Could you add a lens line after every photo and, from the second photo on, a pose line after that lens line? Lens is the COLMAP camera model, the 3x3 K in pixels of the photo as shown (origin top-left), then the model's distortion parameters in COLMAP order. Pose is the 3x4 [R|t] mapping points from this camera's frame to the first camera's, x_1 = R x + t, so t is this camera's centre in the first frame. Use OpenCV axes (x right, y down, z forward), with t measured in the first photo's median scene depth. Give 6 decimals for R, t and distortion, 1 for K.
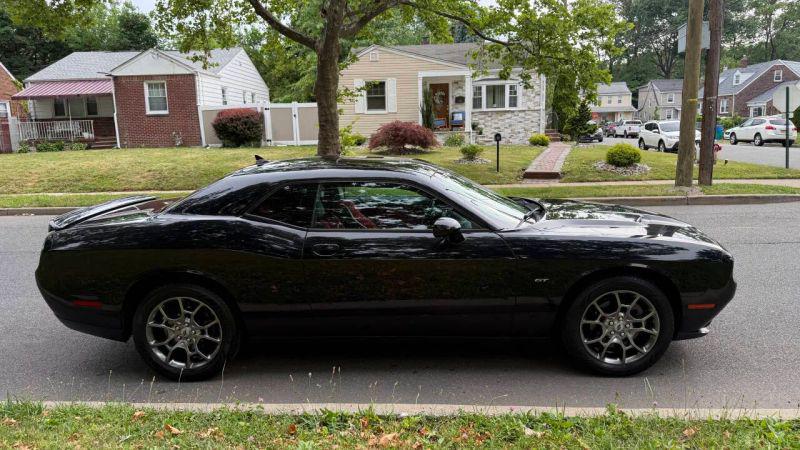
lens RADIAL K [[599.3, 0, 400.0], [0, 599.3, 225.0], [0, 0, 1]] dist [-0.002344, -0.006523]
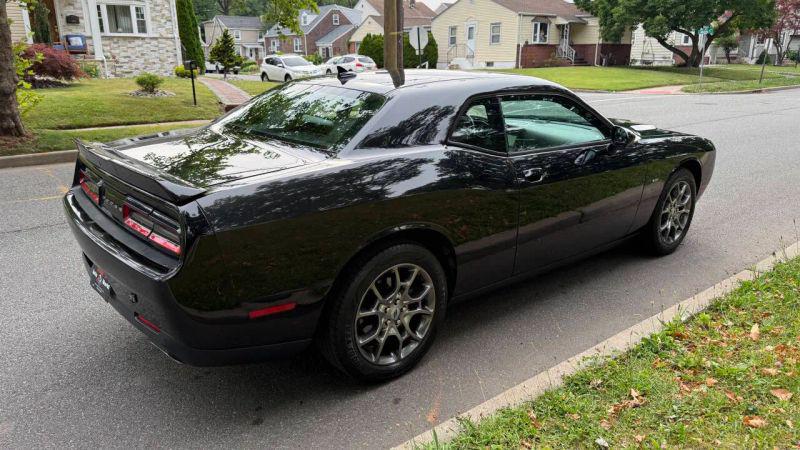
lens RADIAL K [[602.9, 0, 400.0], [0, 602.9, 225.0], [0, 0, 1]] dist [-0.000058, -0.003706]
pose [[0.710787, -0.157142, 0.685630, -0.187639], [0.090465, 0.987054, 0.132442, -0.004612], [-0.697566, -0.032113, 0.715801, 0.108076]]
